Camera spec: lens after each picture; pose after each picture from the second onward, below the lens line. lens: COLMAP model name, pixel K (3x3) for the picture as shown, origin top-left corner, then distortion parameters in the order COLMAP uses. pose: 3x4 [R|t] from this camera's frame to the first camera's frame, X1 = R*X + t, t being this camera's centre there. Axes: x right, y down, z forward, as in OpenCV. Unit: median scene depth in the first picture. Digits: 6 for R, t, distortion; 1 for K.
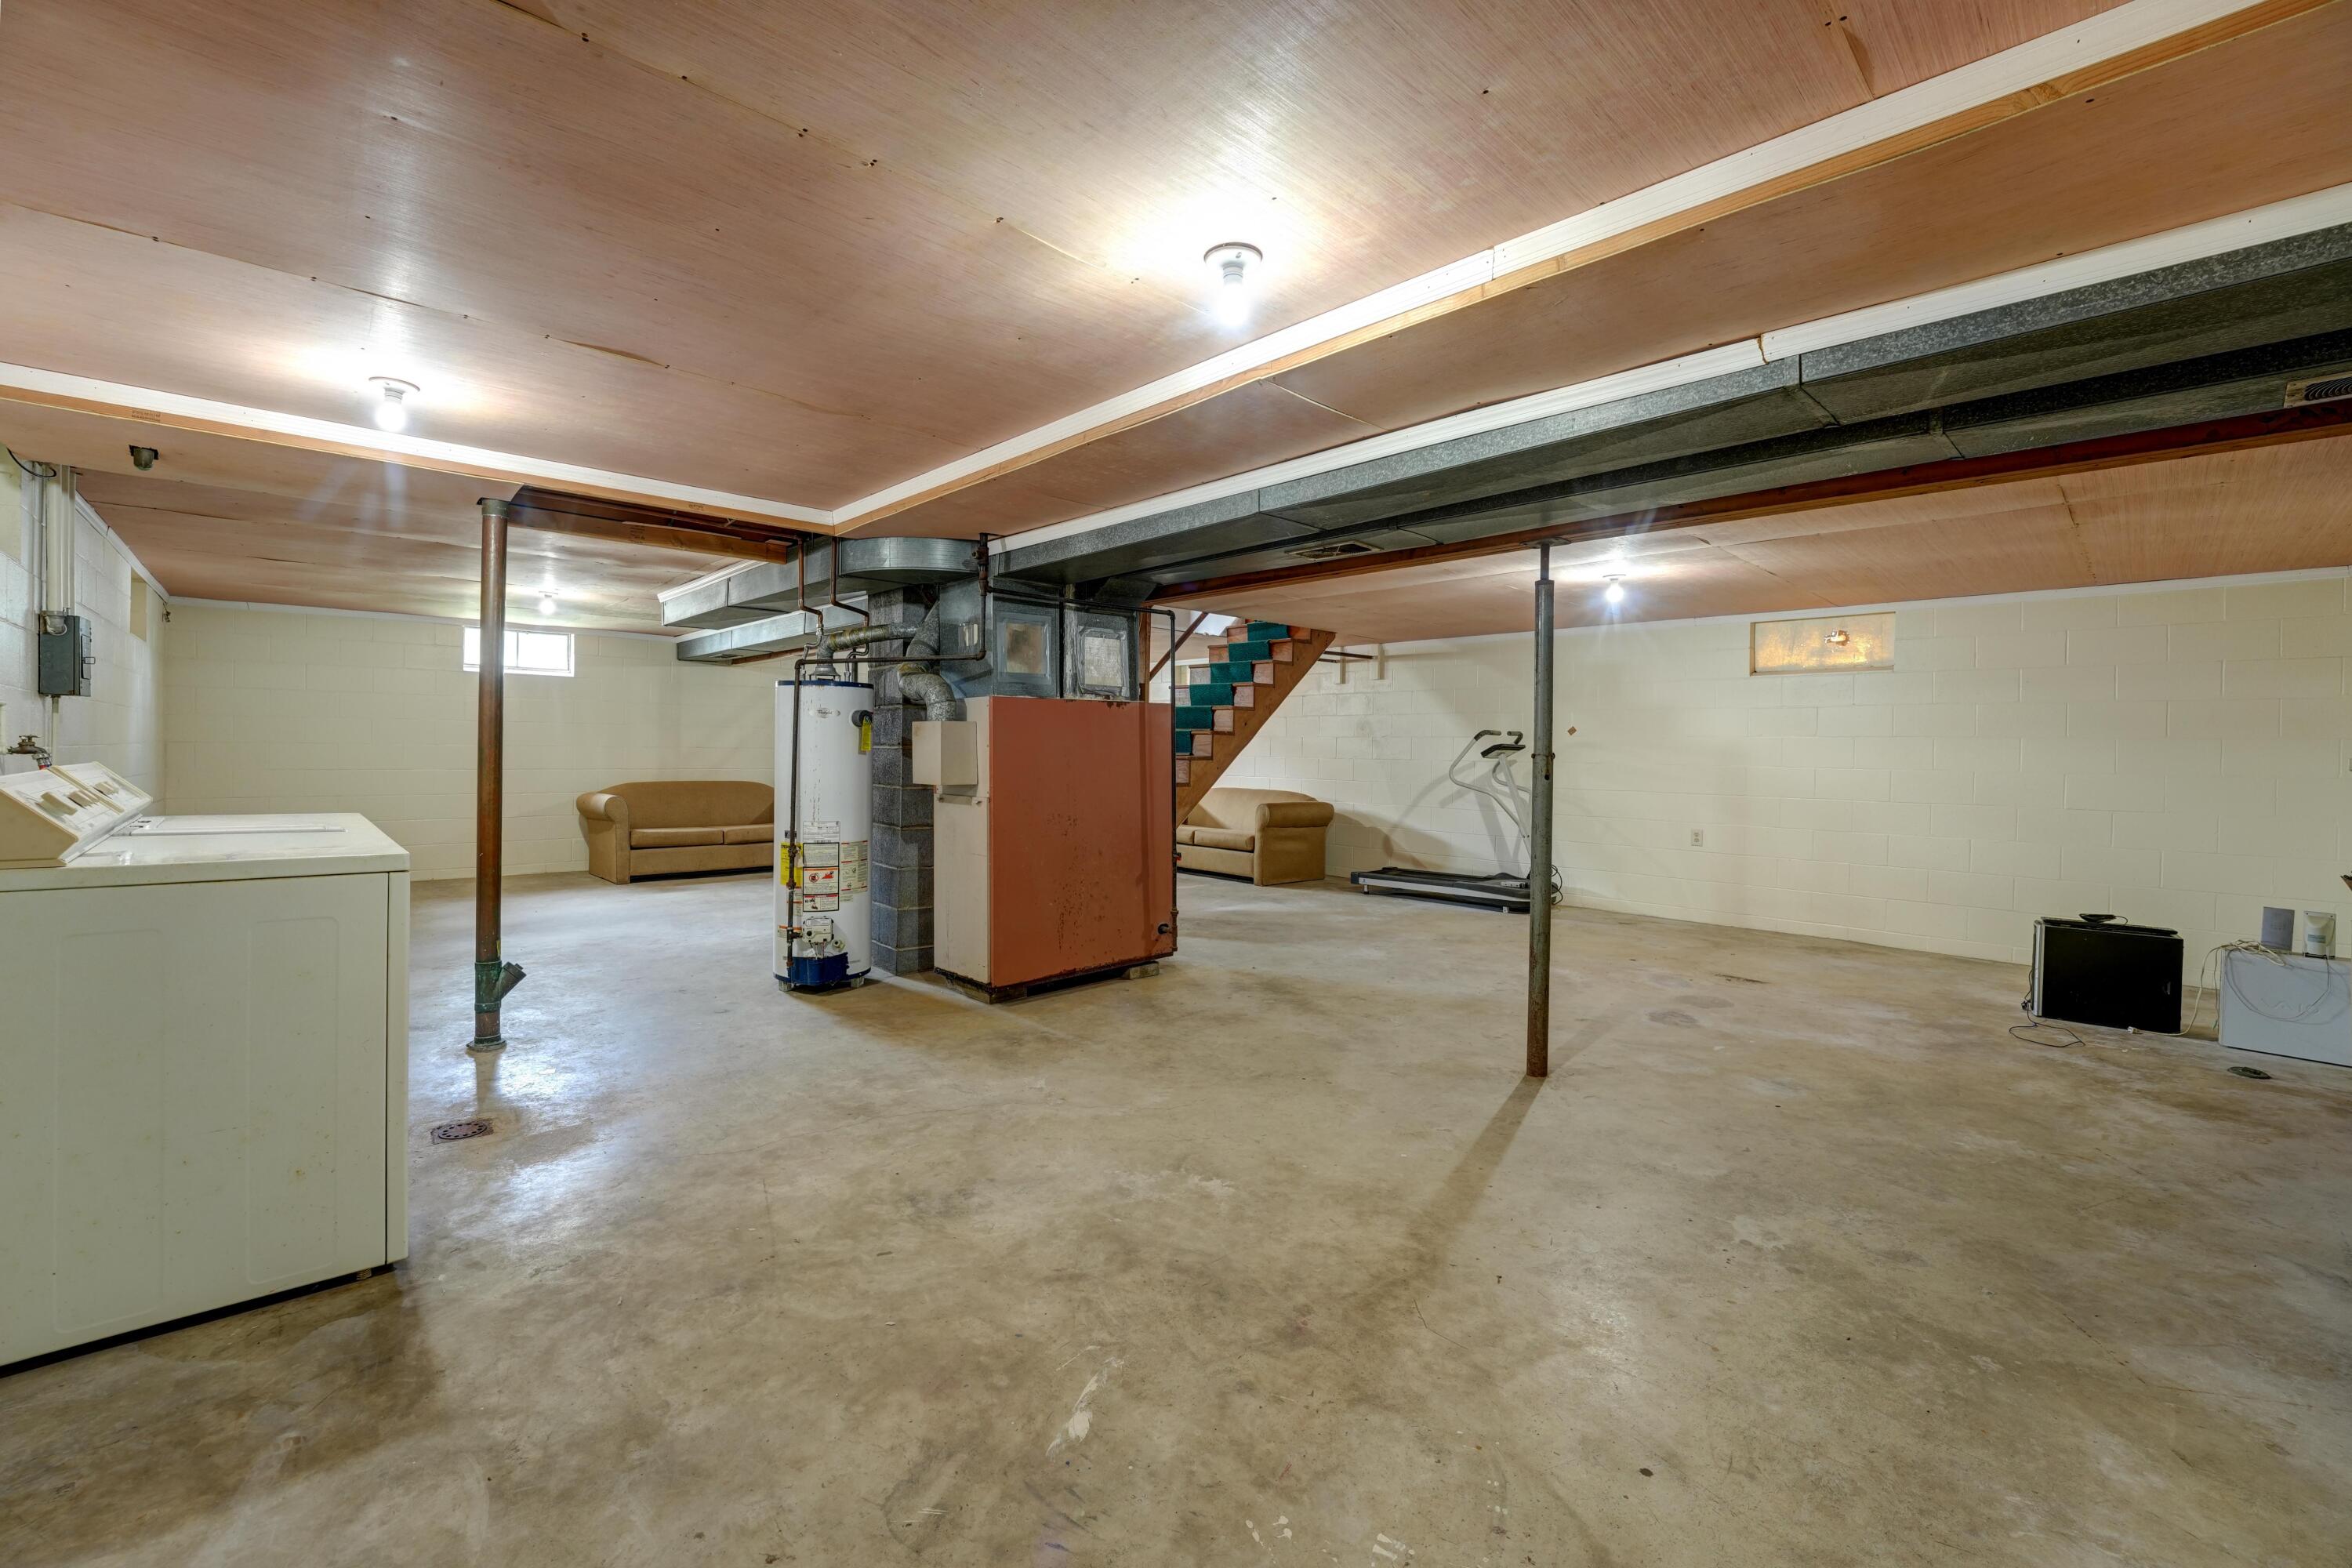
lens RADIAL K [[979.1, 0, 1158.7], [0, 979.1, 758.5], [0, 0, 1]] dist [-0.022042, 0.000849]
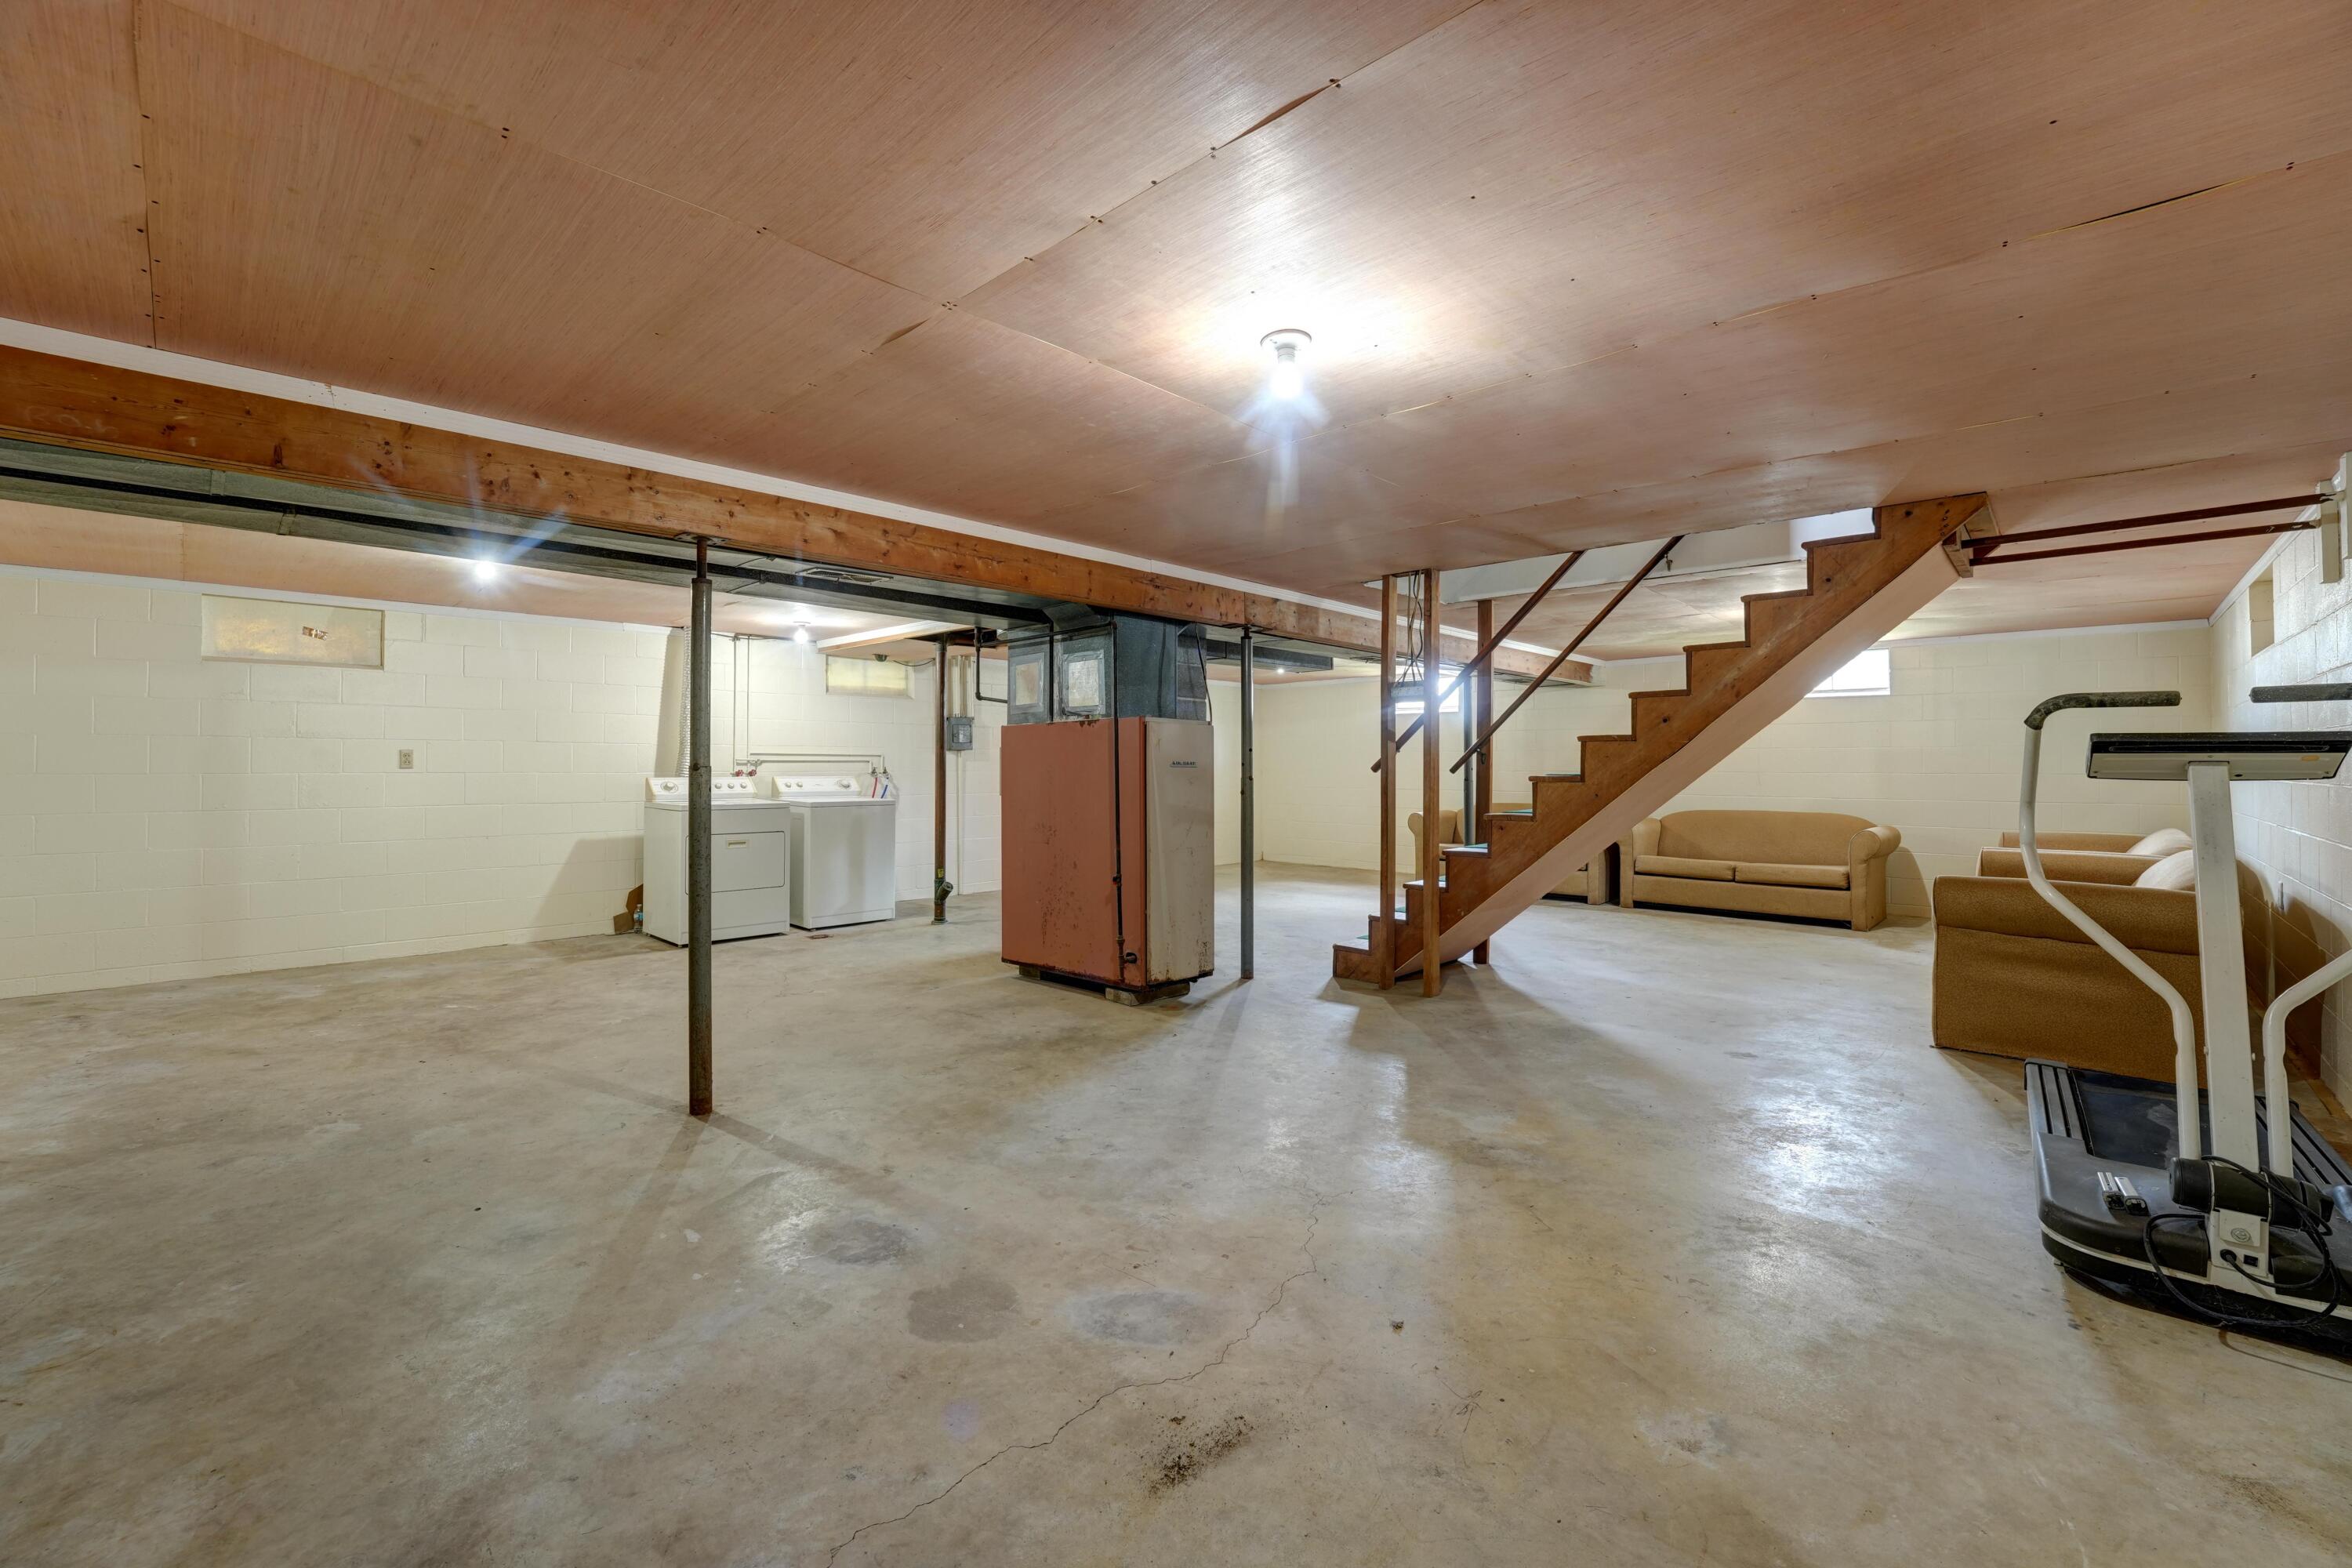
lens RADIAL K [[979.1, 0, 1158.7], [0, 979.1, 758.5], [0, 0, 1]] dist [-0.022042, 0.000849]
pose [[0.031804, -0.023113, -0.999227, 1.056951], [-0.010650, 0.999668, -0.023462, 0.005665], [0.999437, 0.011388, 0.031548, 1.113157]]
